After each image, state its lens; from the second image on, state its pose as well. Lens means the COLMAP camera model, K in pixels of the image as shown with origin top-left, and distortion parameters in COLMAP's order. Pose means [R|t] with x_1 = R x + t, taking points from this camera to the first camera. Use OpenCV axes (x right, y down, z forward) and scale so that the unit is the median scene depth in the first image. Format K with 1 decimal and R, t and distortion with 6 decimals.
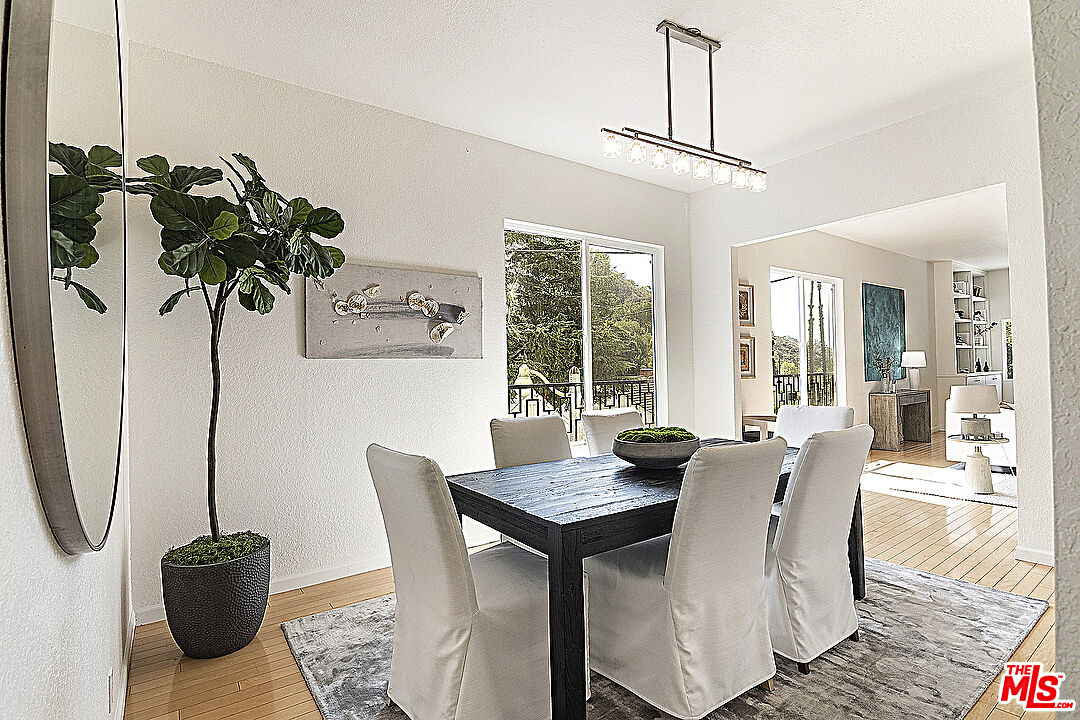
lens RADIAL K [[521.8, 0, 538.9], [0, 521.8, 370.5], [0, 0, 1]] dist [-0.008030, -0.006945]
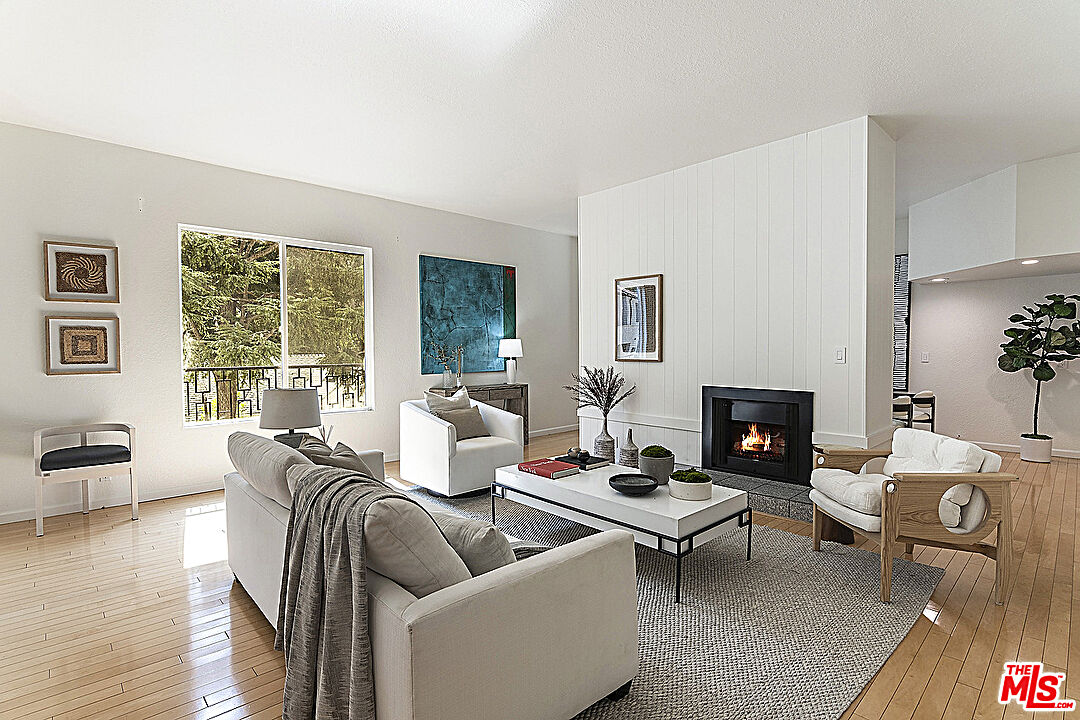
lens RADIAL K [[521.8, 0, 538.9], [0, 521.8, 370.5], [0, 0, 1]] dist [-0.008030, -0.006945]
pose [[0.992349, 0.012415, 0.122840, 0.922512], [-0.017250, 0.999114, 0.038379, -0.027144], [-0.122254, -0.040204, 0.991684, 0.193291]]
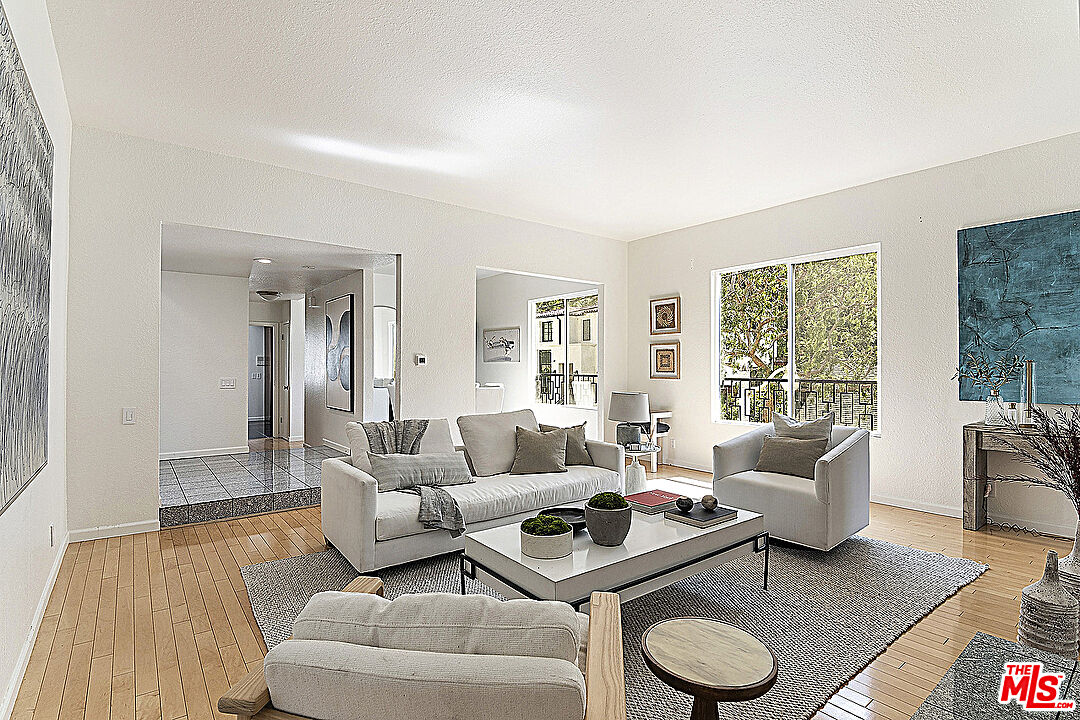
lens RADIAL K [[521.8, 0, 538.9], [0, 521.8, 370.5], [0, 0, 1]] dist [-0.008030, -0.006945]
pose [[0.039383, 0.034597, -0.998625, 1.539855], [0.003069, 0.999392, 0.034744, -0.043731], [0.999219, -0.004434, 0.039252, 0.656672]]
